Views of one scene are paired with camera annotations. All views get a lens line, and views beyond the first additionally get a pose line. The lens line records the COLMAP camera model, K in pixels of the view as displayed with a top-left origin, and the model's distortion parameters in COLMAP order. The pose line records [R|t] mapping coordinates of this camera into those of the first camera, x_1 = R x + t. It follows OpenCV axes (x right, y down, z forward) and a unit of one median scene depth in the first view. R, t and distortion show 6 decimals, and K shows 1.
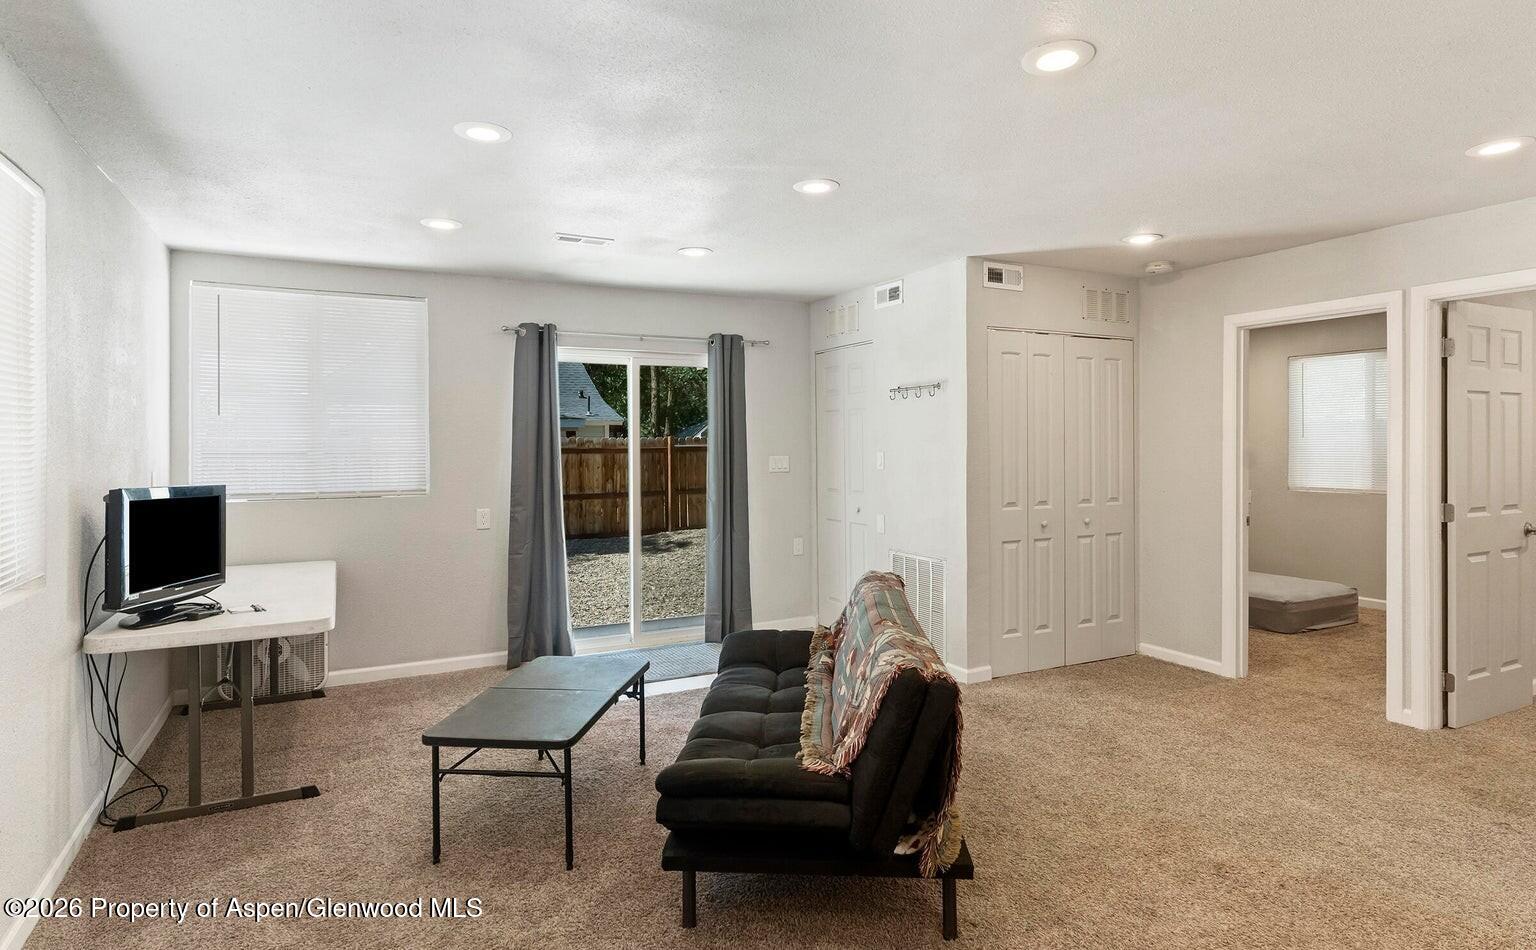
lens RADIAL K [[835.6, 0, 767.8], [0, 835.6, 454.1], [0, 0, 1]] dist [0.000133, -0.000009]
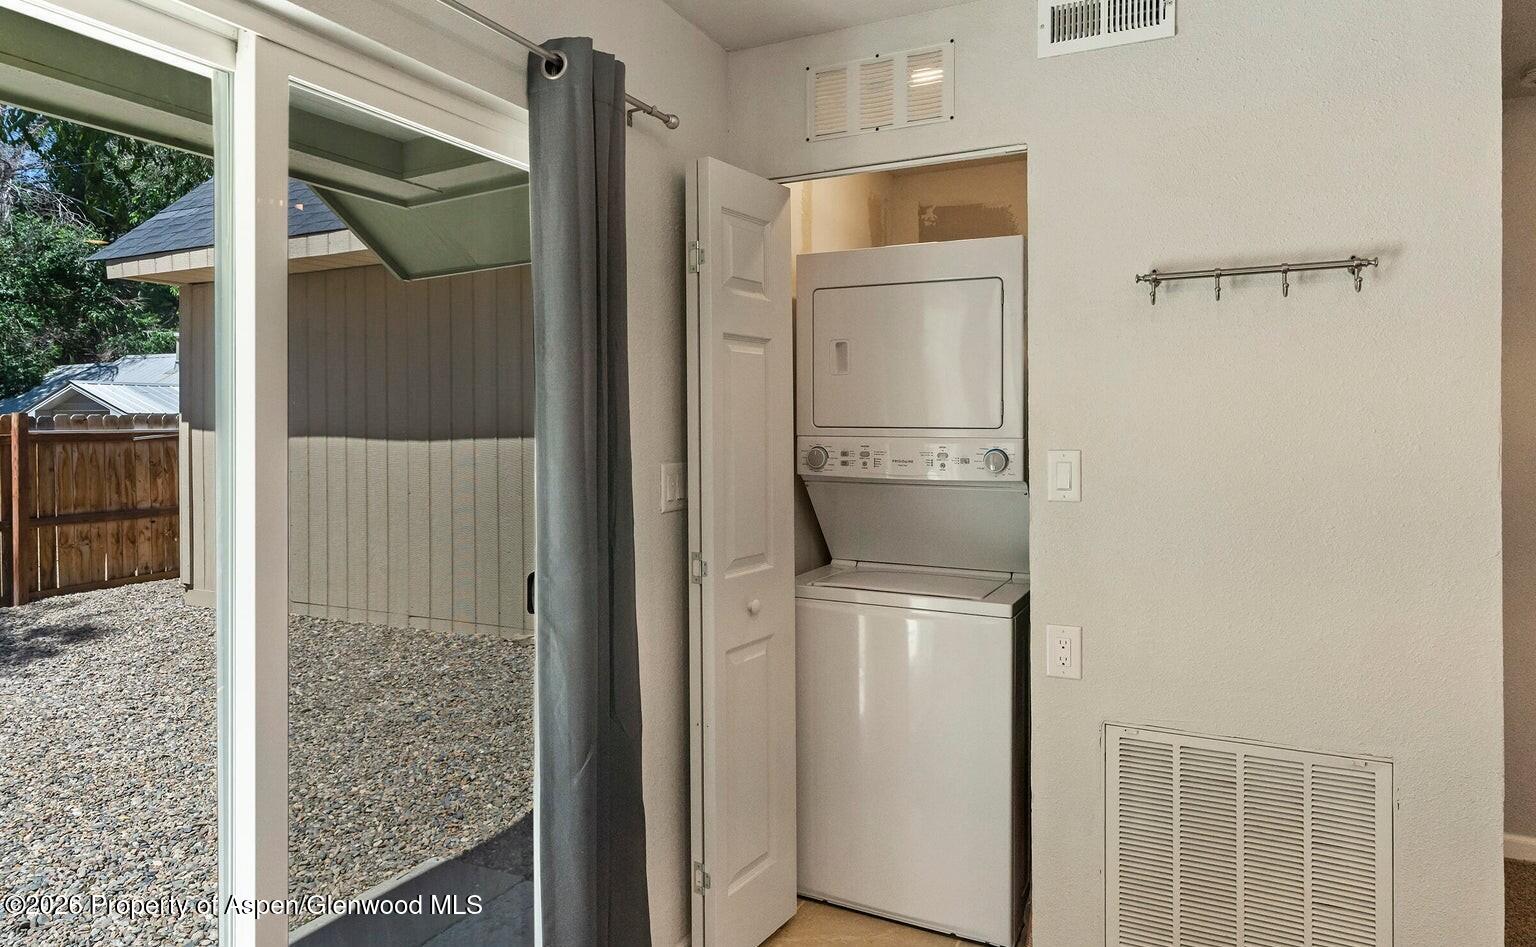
lens RADIAL K [[936.8, 0, 767.7], [0, 936.8, 443.3], [0, 0, 1]] dist [0.000194, 0.000109]
pose [[0.814341, -0.001125, 0.580386, -0.190371], [0.001425, 0.999999, -0.000060, -0.005974], [-0.580385, 0.000876, 0.814341, 0.694200]]
